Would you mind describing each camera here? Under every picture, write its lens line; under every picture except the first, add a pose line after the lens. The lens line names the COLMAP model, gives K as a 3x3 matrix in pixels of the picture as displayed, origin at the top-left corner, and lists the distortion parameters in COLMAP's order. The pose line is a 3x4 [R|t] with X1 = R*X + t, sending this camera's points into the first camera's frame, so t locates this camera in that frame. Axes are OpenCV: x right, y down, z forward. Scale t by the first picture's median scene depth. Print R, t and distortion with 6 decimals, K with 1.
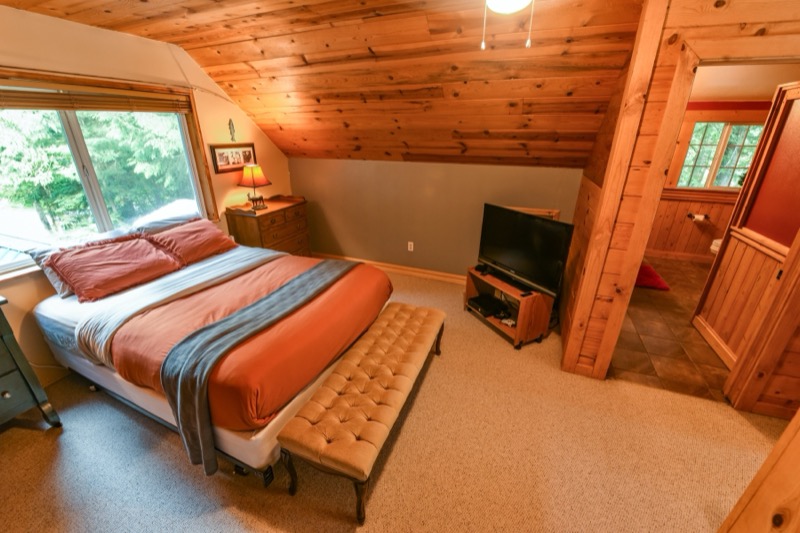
lens RADIAL K [[320.2, 0, 398.3], [0, 320.2, 267.8], [0, 0, 1]] dist [-0.018559, -0.000094]
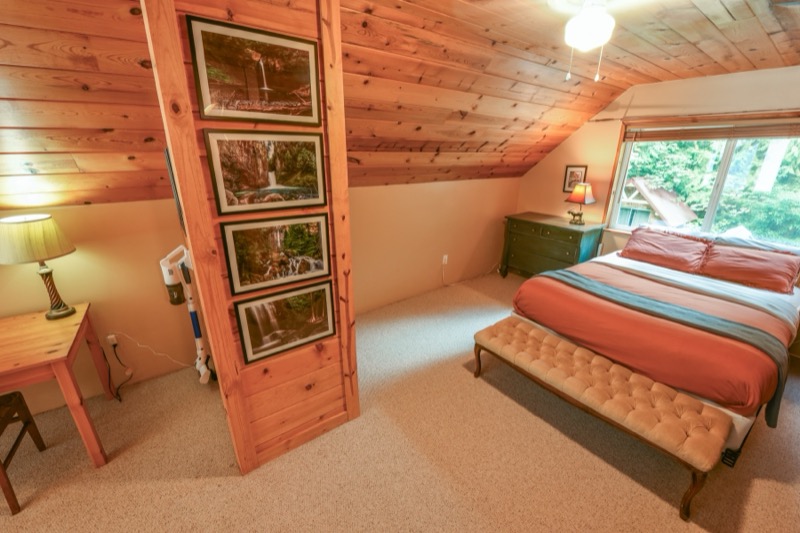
lens RADIAL K [[320.2, 0, 398.3], [0, 320.2, 267.8], [0, 0, 1]] dist [-0.018559, -0.000094]
pose [[-0.532850, 0.275622, -0.800065, 0.900229], [-0.325151, 0.806198, 0.494288, -0.266660], [0.781248, 0.523523, -0.339964, 0.637551]]
